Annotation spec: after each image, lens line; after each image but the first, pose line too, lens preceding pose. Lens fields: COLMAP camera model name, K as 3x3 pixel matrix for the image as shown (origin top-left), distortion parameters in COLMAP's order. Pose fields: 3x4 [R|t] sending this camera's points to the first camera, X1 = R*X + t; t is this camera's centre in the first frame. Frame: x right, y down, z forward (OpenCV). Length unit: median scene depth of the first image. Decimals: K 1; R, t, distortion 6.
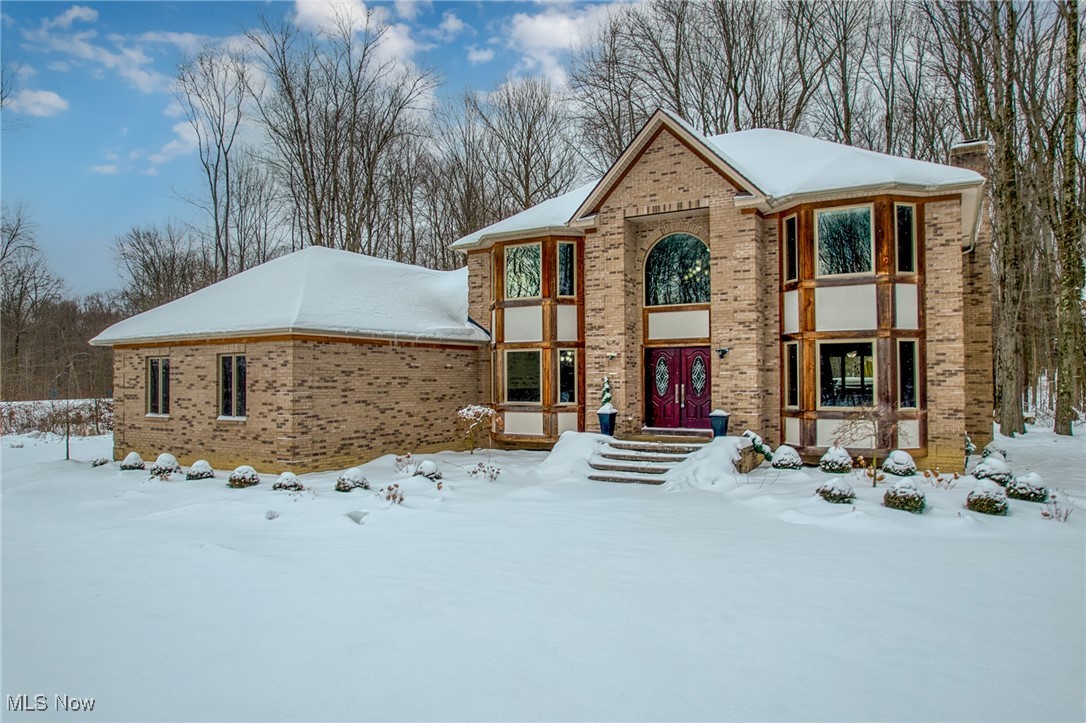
lens RADIAL K [[694.6, 0, 551.0], [0, 694.6, 369.7], [0, 0, 1]] dist [-0.061293, 0.048002]
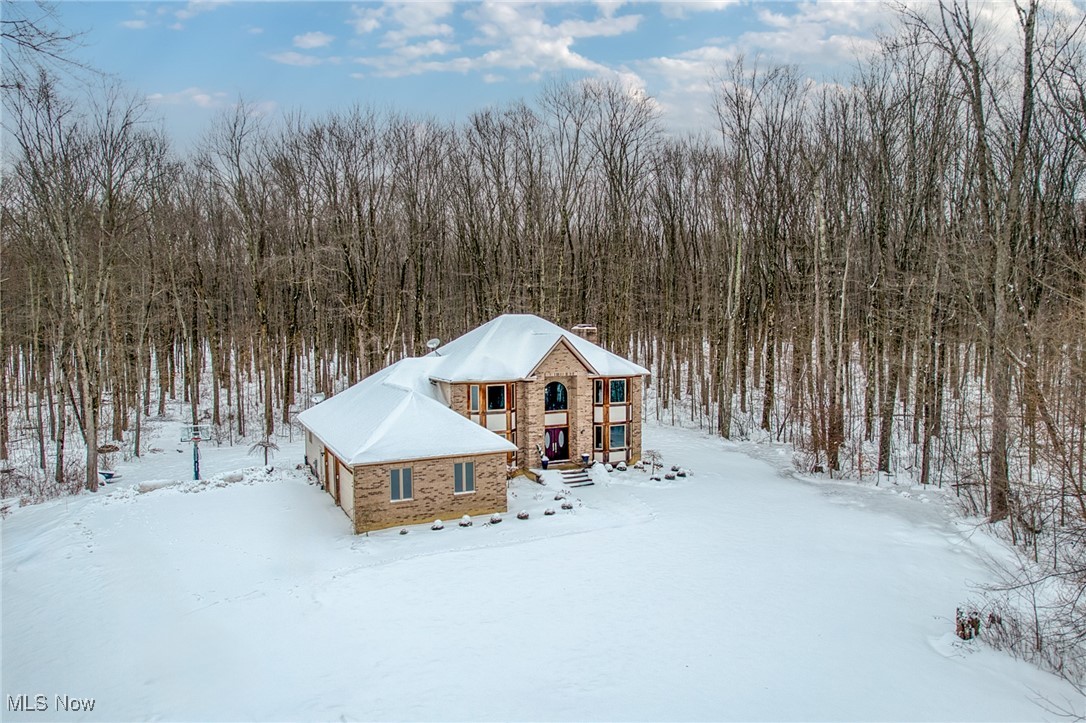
lens RADIAL K [[694.6, 0, 551.0], [0, 694.6, 369.7], [0, 0, 1]] dist [-0.061293, 0.048002]
pose [[0.543731, -0.048753, 0.837843, -1.982526], [-0.006980, 0.998014, 0.062603, -0.416518], [-0.839231, -0.039887, 0.542310, -0.322685]]
